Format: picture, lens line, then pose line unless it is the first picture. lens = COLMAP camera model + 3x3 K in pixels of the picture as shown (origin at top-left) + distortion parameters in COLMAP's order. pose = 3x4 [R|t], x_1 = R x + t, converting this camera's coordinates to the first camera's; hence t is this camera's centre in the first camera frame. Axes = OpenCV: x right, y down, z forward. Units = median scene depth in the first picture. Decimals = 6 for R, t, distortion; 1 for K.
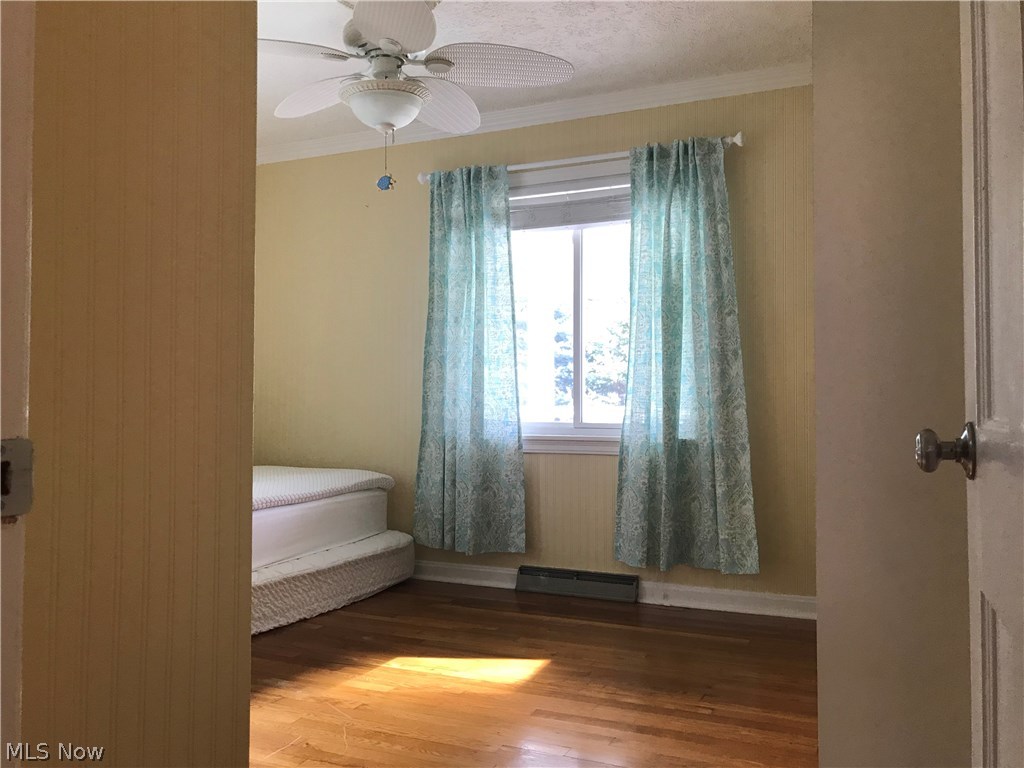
lens RADIAL K [[844.1, 0, 511.0], [0, 844.1, 381.9], [0, 0, 1]] dist [0.044222, -0.026418]
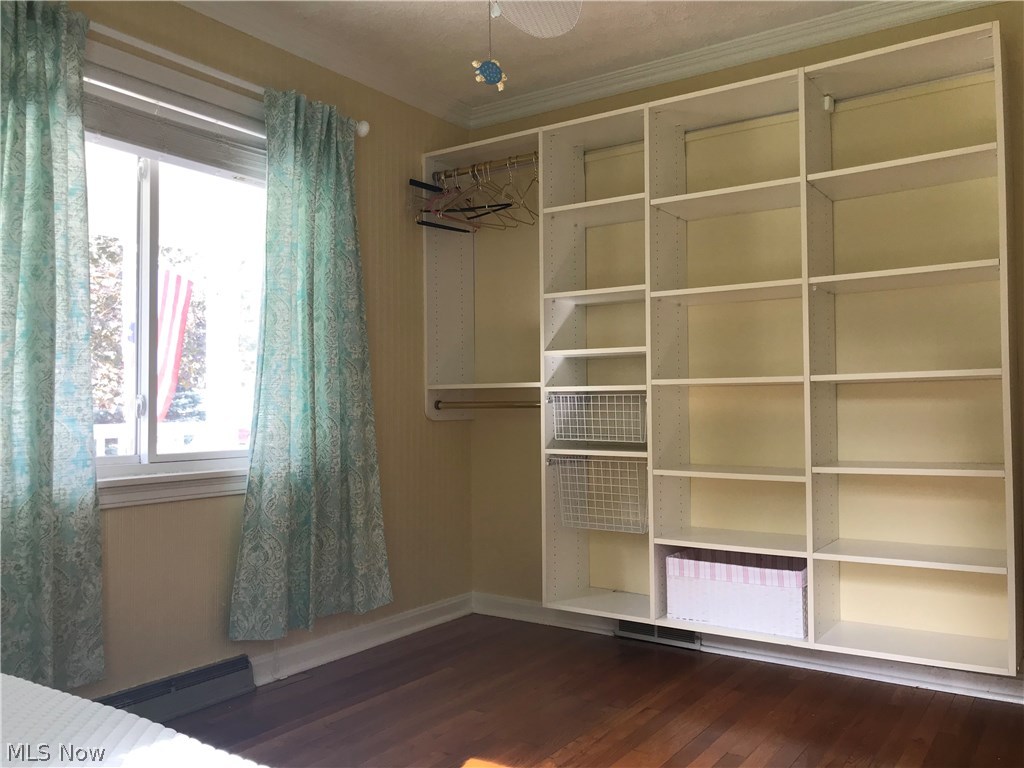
lens RADIAL K [[844.1, 0, 510.9], [0, 844.1, 385.6], [0, 0, 1]] dist [0.044222, -0.026418]
pose [[0.178291, 0.022559, 0.983719, -0.551281], [-0.016600, 0.999664, -0.019916, 0.003052], [-0.983838, -0.012779, 0.178605, 0.638334]]
